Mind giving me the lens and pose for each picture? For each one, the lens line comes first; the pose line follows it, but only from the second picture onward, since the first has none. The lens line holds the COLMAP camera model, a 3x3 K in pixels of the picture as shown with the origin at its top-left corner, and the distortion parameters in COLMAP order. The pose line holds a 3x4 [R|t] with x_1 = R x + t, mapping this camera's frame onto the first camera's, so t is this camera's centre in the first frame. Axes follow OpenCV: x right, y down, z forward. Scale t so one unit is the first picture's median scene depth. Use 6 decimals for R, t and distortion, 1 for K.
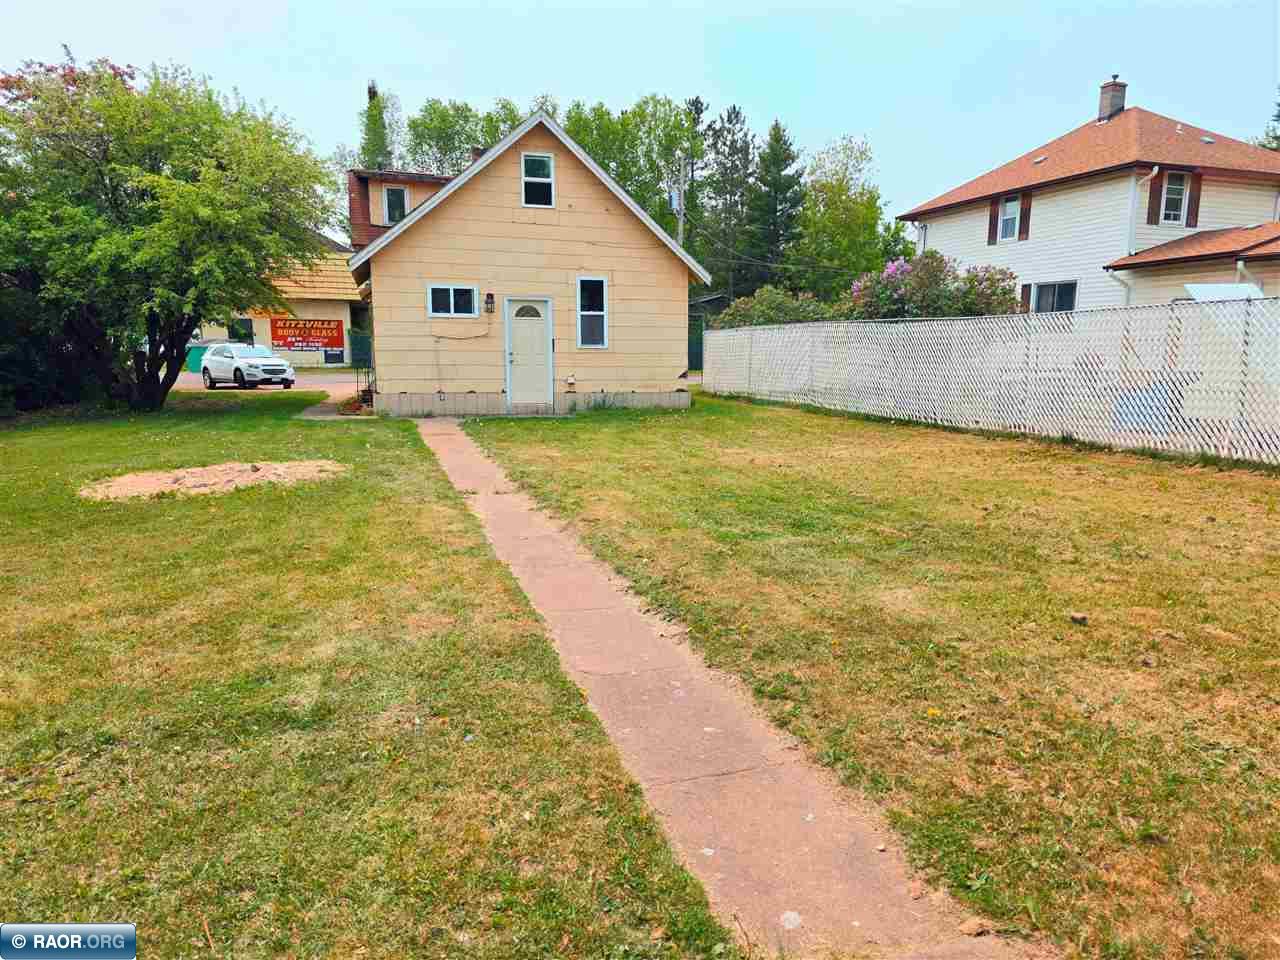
lens RADIAL K [[870.1, 0, 634.7], [0, 870.1, 482.2], [0, 0, 1]] dist [0.023851, -0.018094]
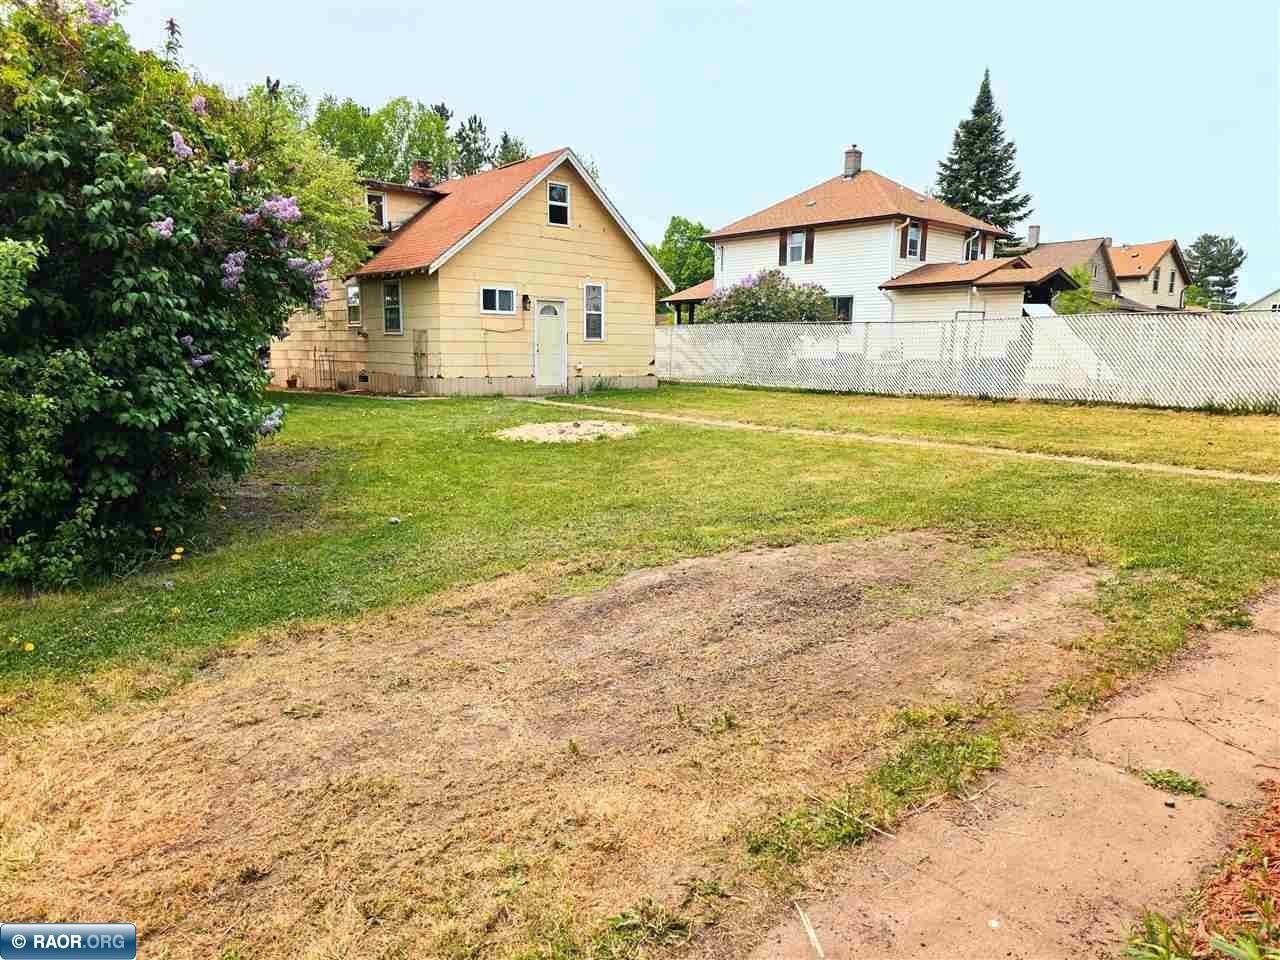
lens RADIAL K [[870.1, 0, 645.3], [0, 870.1, 479.8], [0, 0, 1]] dist [0.023851, -0.018094]
pose [[0.914685, -0.055544, 0.400333, -0.395457], [0.055751, 0.998383, 0.011140, 0.027788], [-0.400305, 0.012129, 0.916302, -0.133683]]
